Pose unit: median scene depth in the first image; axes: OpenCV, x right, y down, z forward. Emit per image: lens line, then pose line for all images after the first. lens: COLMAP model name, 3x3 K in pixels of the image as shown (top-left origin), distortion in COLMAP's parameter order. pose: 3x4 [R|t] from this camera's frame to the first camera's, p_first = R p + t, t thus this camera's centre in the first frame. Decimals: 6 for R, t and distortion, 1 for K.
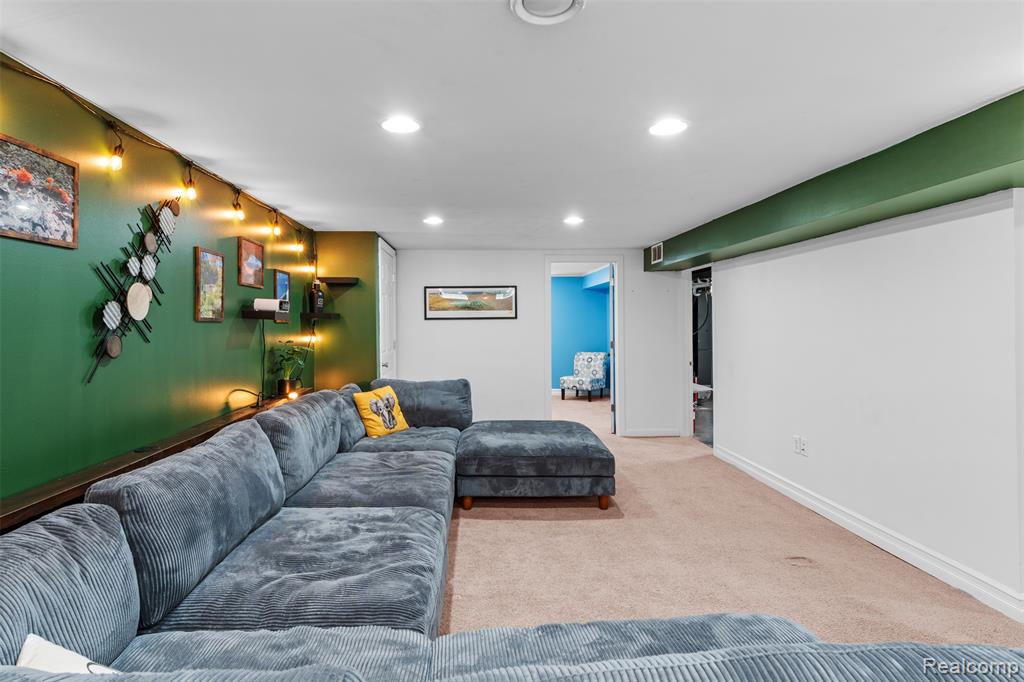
lens RADIAL K [[569.1, 0, 504.1], [0, 569.1, 332.1], [0, 0, 1]] dist [-0.026033, -0.000875]
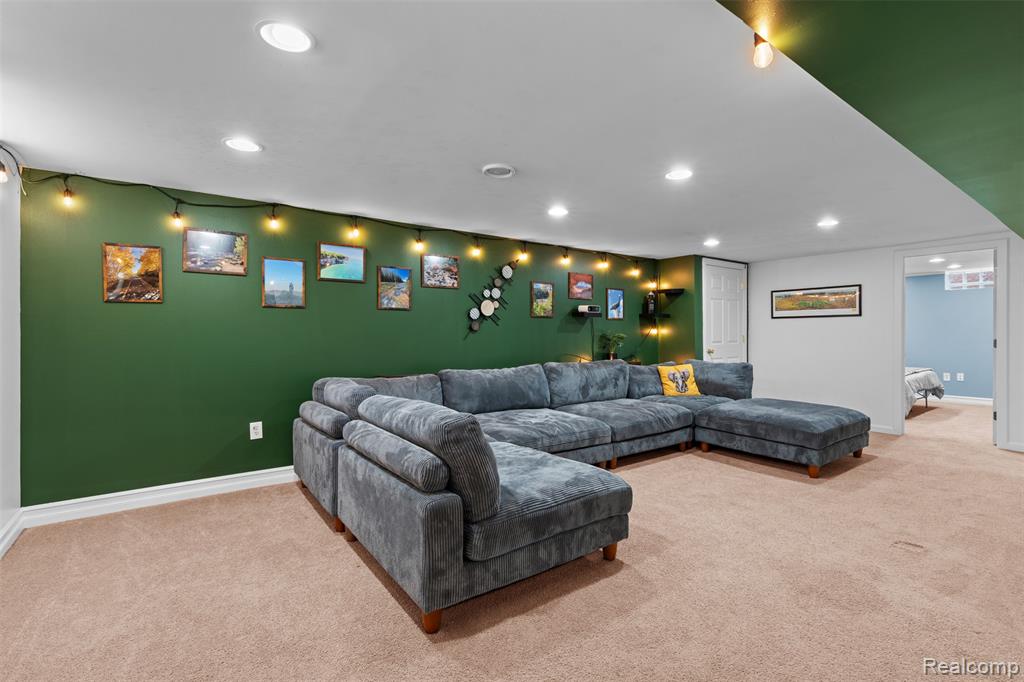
lens RADIAL K [[468.5, 0, 511.3], [0, 468.5, 334.5], [0, 0, 1]] dist [-0.009267, 0.001816]
pose [[0.583025, 0.012660, -0.812355, 0.515624], [-0.014811, 0.999878, 0.004953, 0.023772], [0.812319, 0.009144, 0.583142, -0.042761]]
